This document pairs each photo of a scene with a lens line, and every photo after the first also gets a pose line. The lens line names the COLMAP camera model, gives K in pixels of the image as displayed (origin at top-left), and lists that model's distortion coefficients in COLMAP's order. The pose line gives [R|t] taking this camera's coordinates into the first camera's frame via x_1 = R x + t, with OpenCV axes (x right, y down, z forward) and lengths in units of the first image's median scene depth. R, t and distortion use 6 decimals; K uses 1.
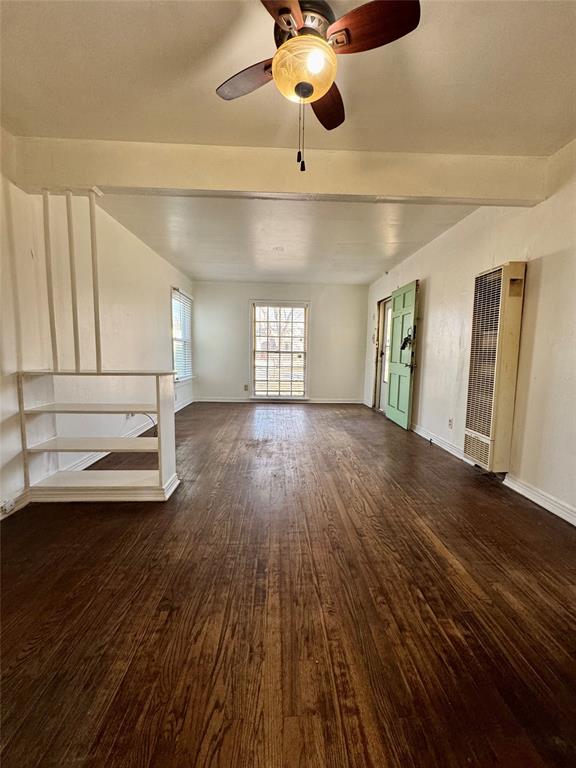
lens RADIAL K [[305.5, 0, 288.2], [0, 305.5, 382.3], [0, 0, 1]] dist [-0.001960, 0.001436]
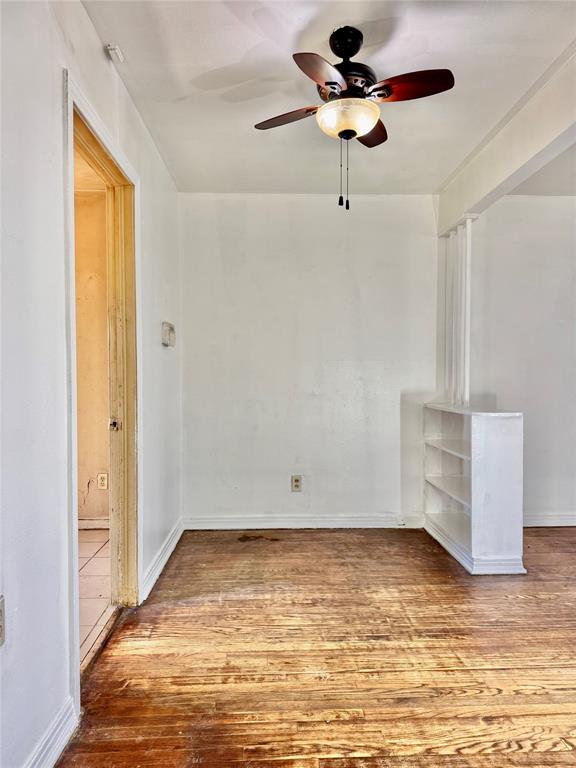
lens RADIAL K [[538.9, 0, 288.6], [0, 538.9, 382.5], [0, 0, 1]] dist [0.022798, -0.006327]
pose [[0.004170, -0.000119, -0.999991, 0.541473], [-0.098176, 0.995169, -0.000528, -0.031667], [0.995160, 0.098177, 0.004138, 0.255467]]
